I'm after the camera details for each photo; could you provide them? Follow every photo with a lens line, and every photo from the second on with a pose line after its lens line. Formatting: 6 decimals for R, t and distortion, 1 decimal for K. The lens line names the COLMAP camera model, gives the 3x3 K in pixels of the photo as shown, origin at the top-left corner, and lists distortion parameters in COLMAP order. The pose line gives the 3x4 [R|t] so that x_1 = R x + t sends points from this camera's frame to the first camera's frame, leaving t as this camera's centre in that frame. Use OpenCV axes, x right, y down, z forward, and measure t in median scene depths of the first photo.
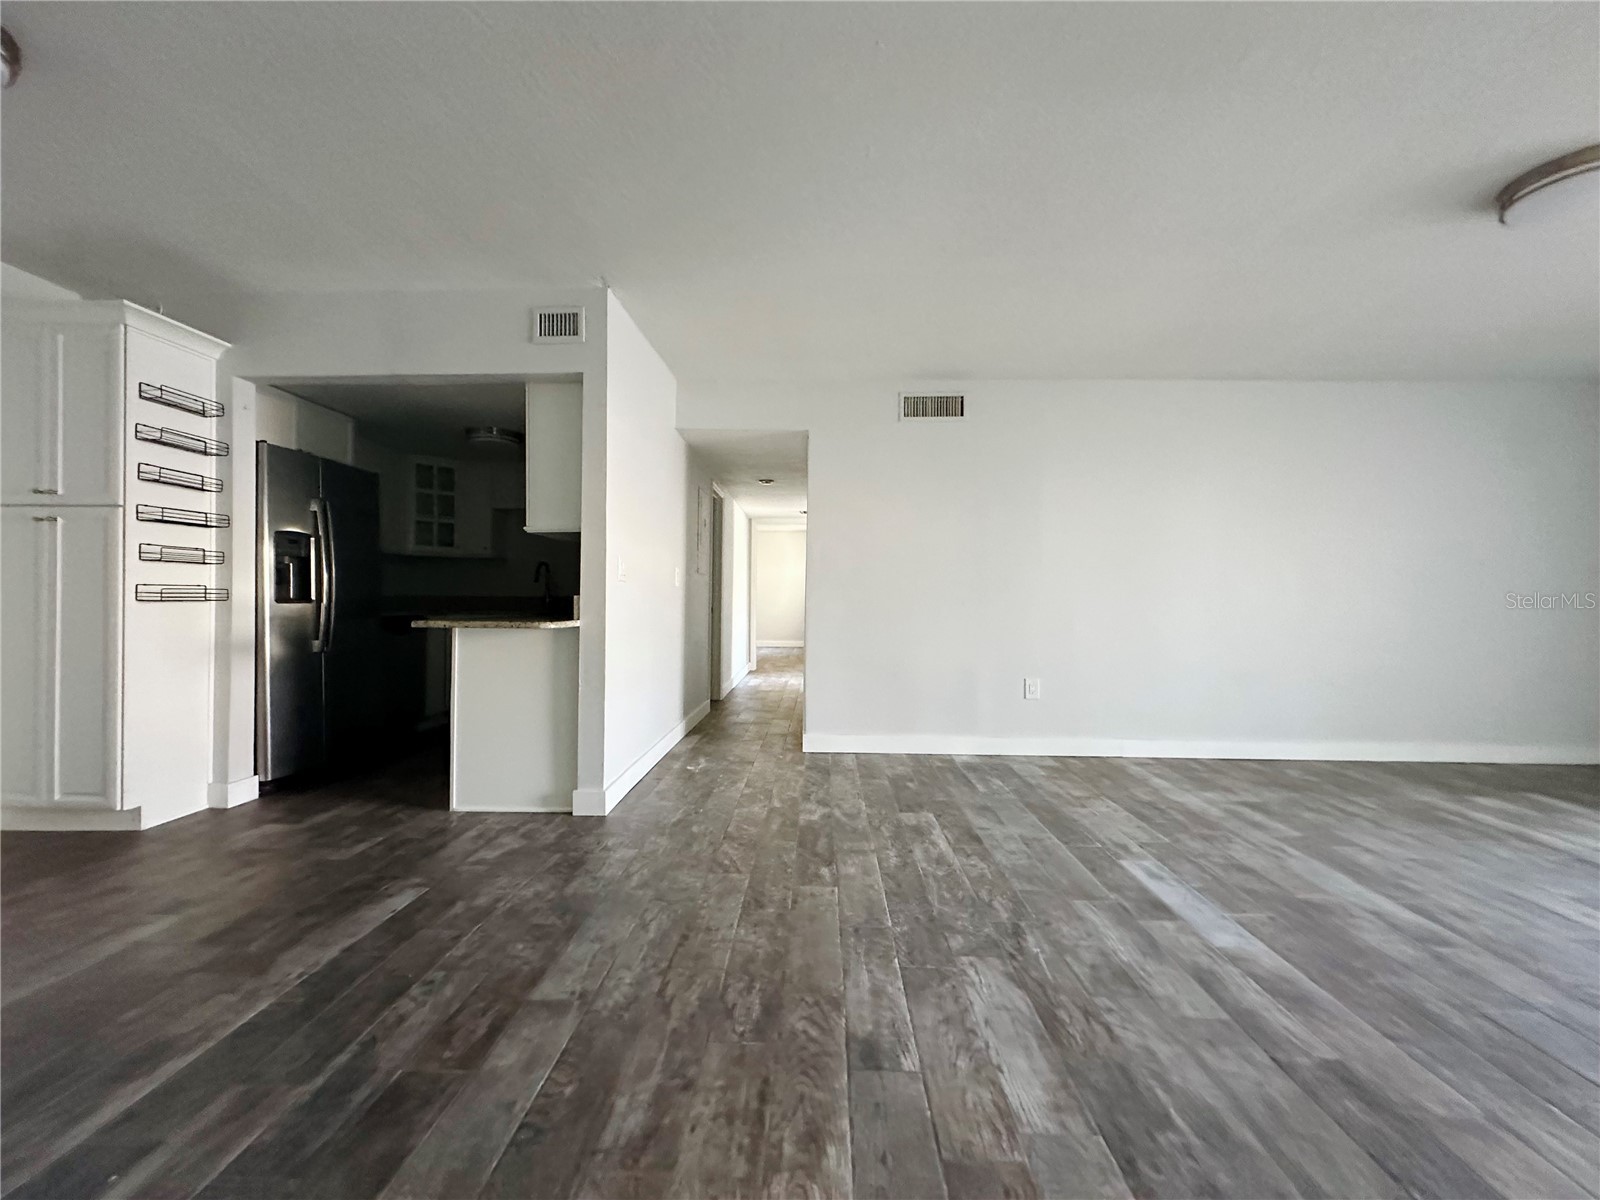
lens RADIAL K [[641.4, 0, 798.0], [0, 641.4, 602.6], [0, 0, 1]] dist [0.001383, 0.000302]
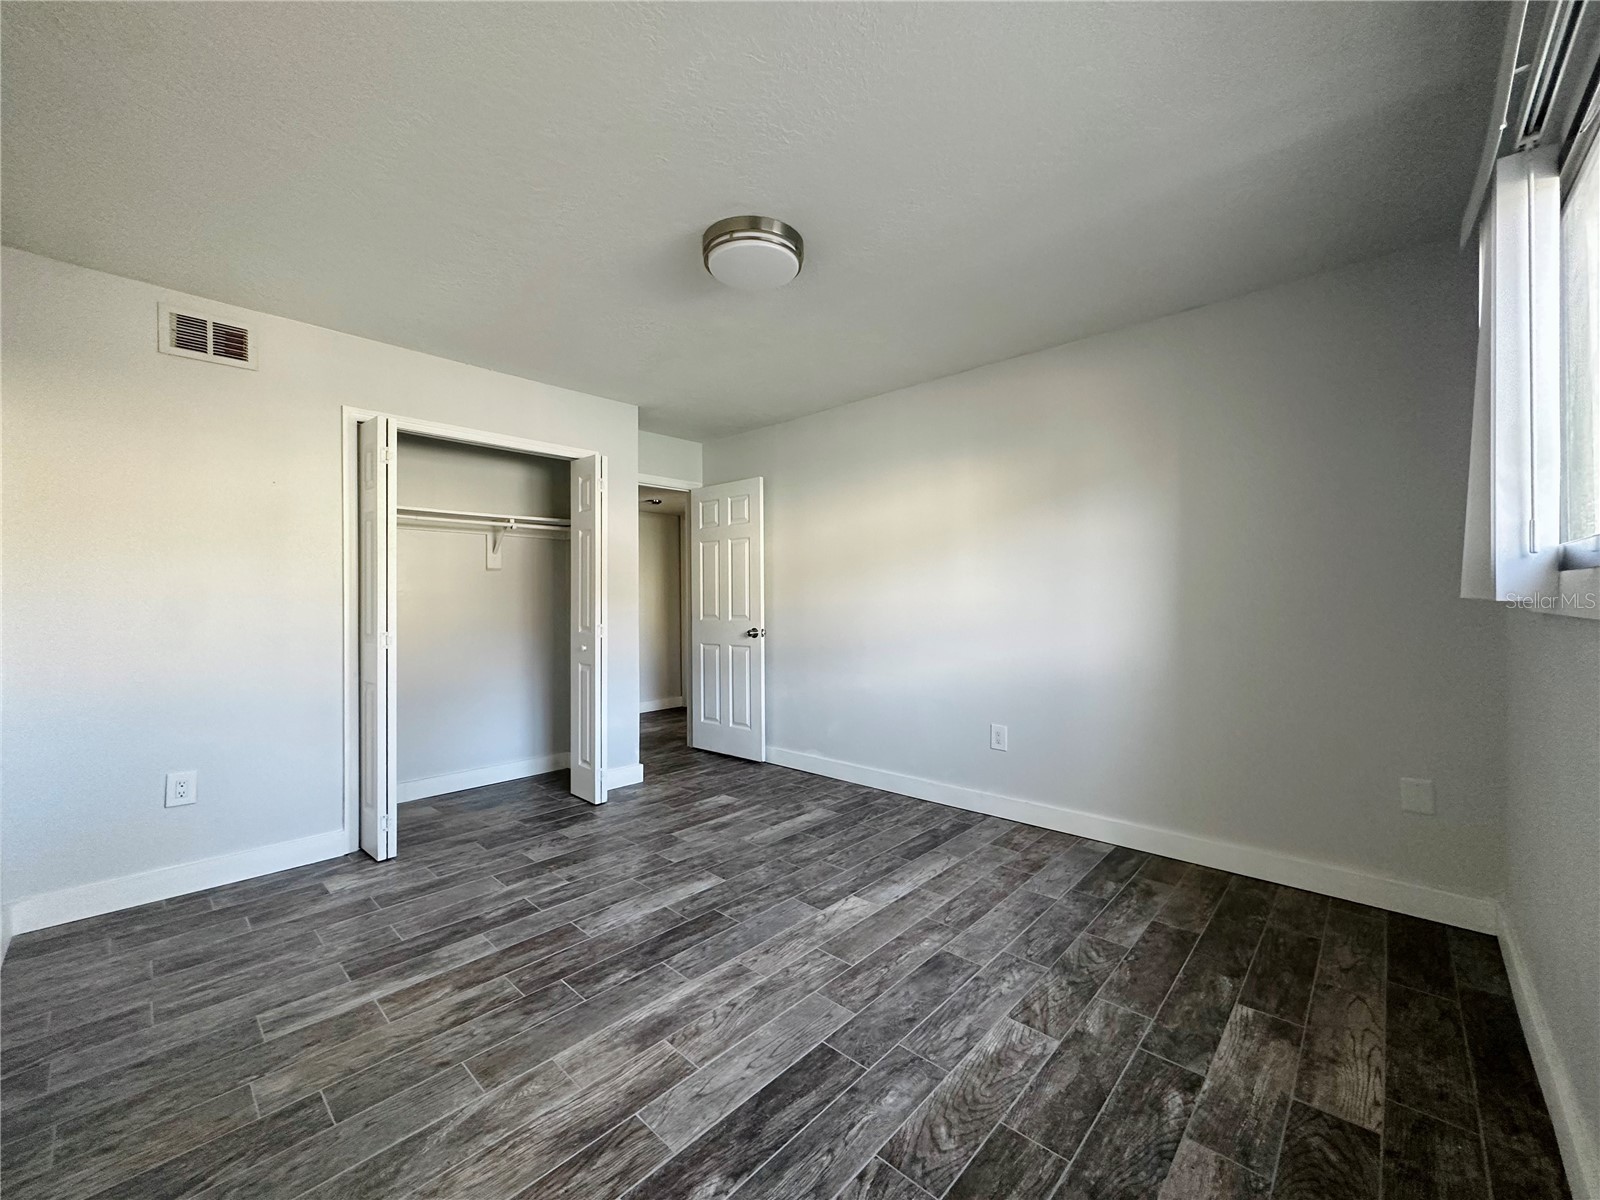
lens RADIAL K [[641.4, 0, 798.6], [0, 641.4, 598.2], [0, 0, 1]] dist [0.001383, 0.000302]
pose [[-0.758470, -0.011105, 0.651614, -0.523071], [0.000607, 0.999842, 0.017747, -0.194536], [-0.651708, 0.013856, -0.758343, 2.227132]]
